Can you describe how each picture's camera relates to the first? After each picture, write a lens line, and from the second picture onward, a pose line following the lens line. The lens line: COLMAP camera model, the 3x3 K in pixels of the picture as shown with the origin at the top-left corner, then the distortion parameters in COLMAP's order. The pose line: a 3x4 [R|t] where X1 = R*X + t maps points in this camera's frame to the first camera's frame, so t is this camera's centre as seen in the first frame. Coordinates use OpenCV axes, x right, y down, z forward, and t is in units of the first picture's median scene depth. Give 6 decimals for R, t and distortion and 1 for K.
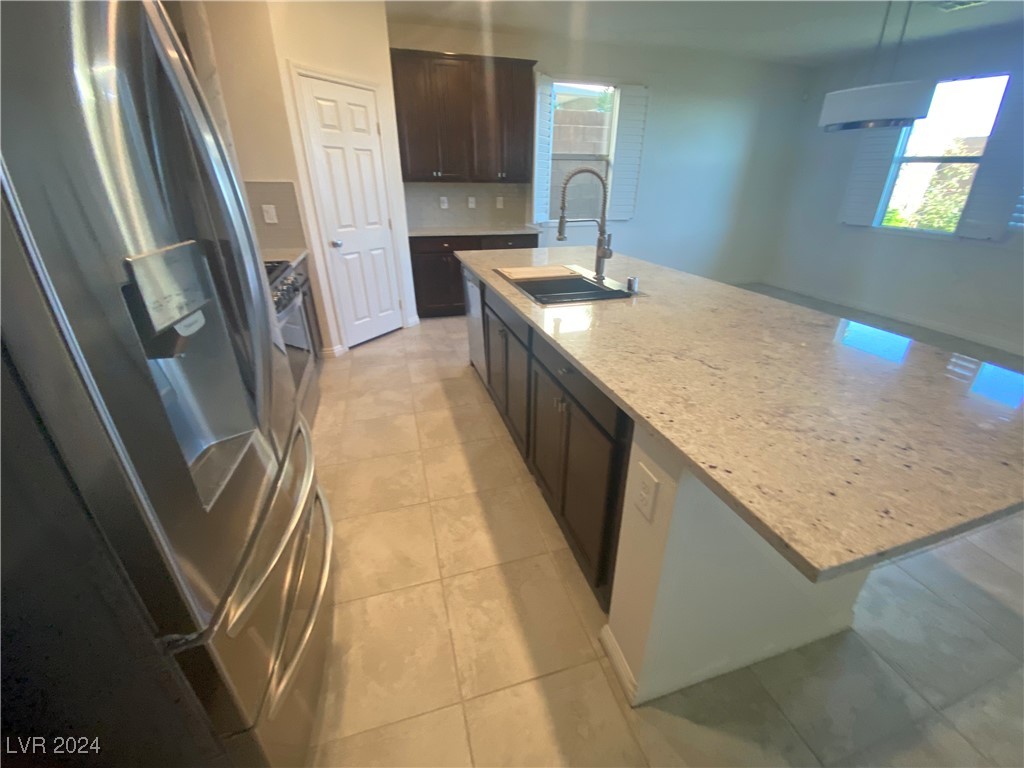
lens RADIAL K [[408.6, 0, 511.9], [0, 408.6, 386.7], [0, 0, 1]] dist [0.020412, -0.018223]
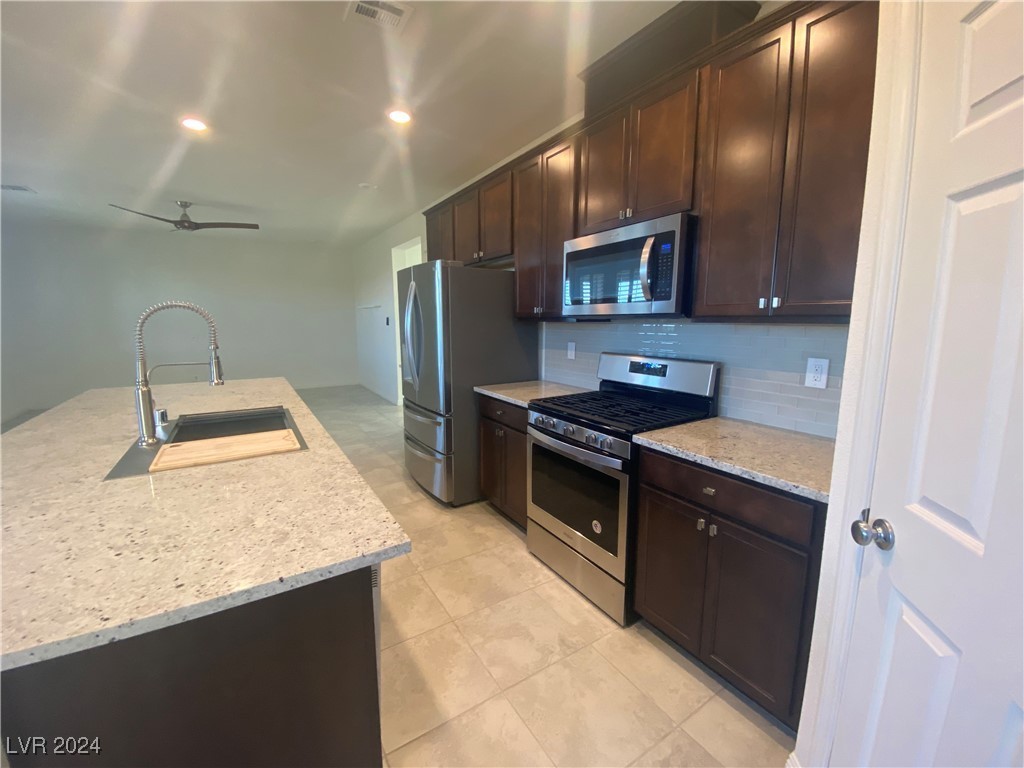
lens RADIAL K [[416.8, 0, 512.0], [0, 416.8, 384.0], [0, 0, 1]] dist [0.018981, -0.019871]
pose [[-0.959784, 0.035735, -0.278455, -0.134278], [-0.131361, 0.819421, 0.557937, -0.600416], [0.248110, 0.572077, -0.781773, 1.202369]]
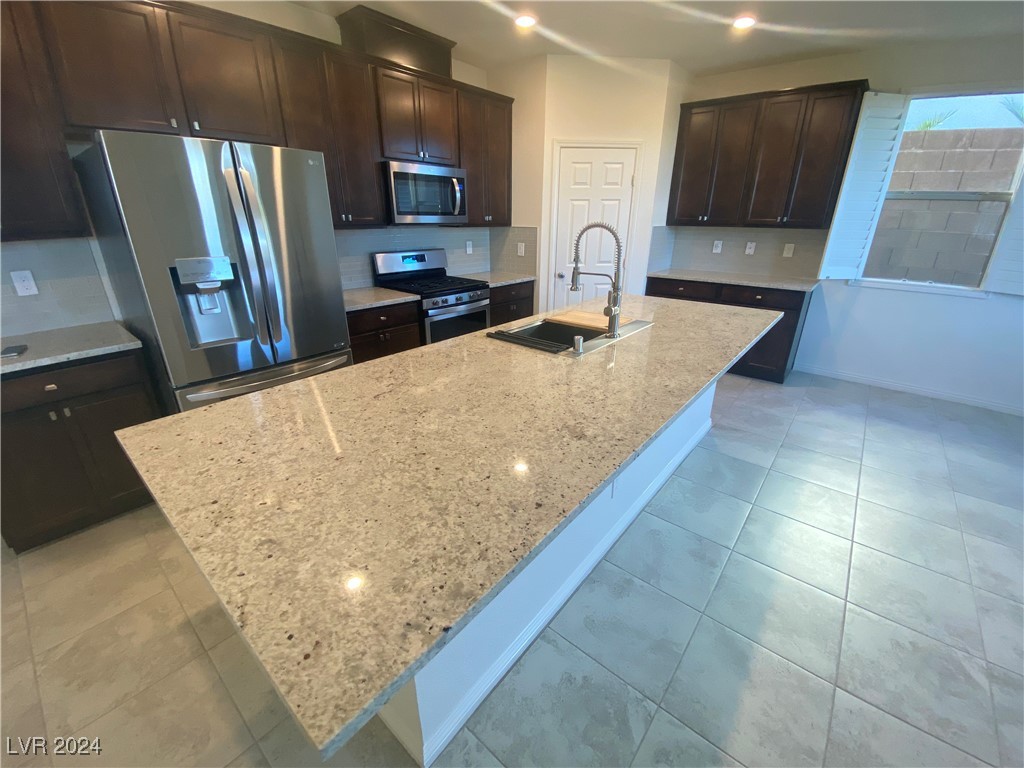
lens RADIAL K [[419.4, 0, 512.7], [0, 419.4, 381.5], [0, 0, 1]] dist [0.019389, -0.020090]
pose [[0.554684, 0.303764, -0.774631, 0.608392], [-0.372603, 0.923097, 0.095177, -0.128909], [0.743971, 0.235837, 0.625211, 0.197786]]
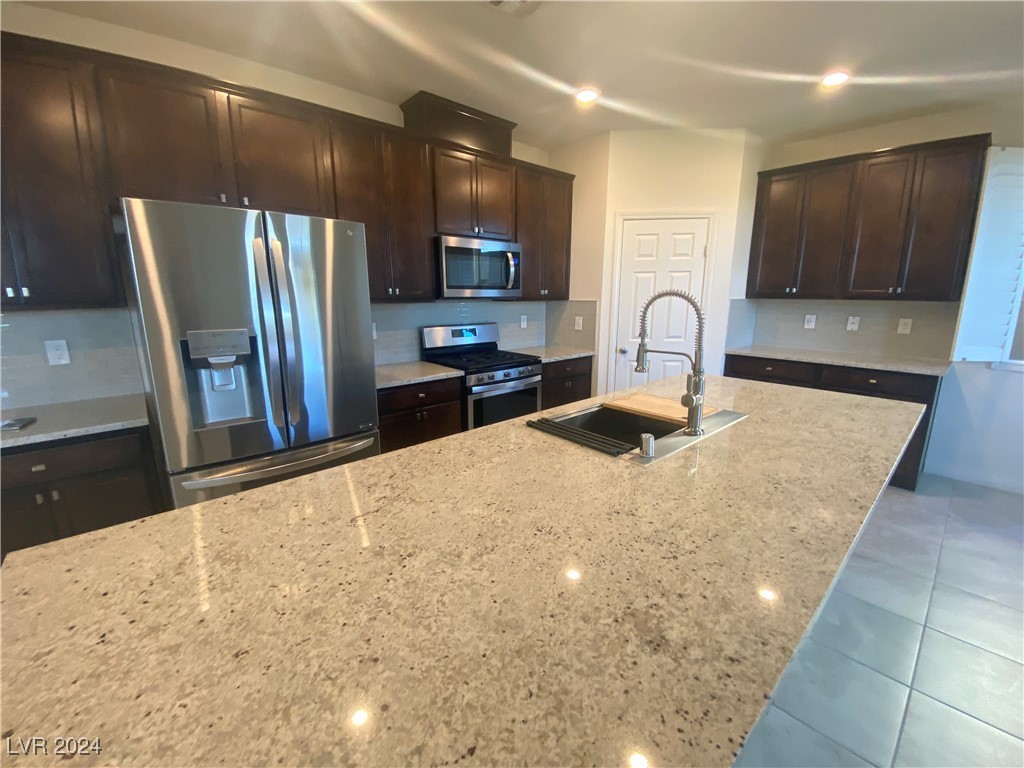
lens RADIAL K [[416.8, 0, 512.0], [0, 416.8, 384.0], [0, 0, 1]] dist [0.018981, -0.019871]
pose [[0.425052, 0.185595, -0.885937, 0.497550], [-0.399053, 0.916927, 0.000631, -0.158749], [0.812457, 0.353268, 0.463805, 0.287286]]
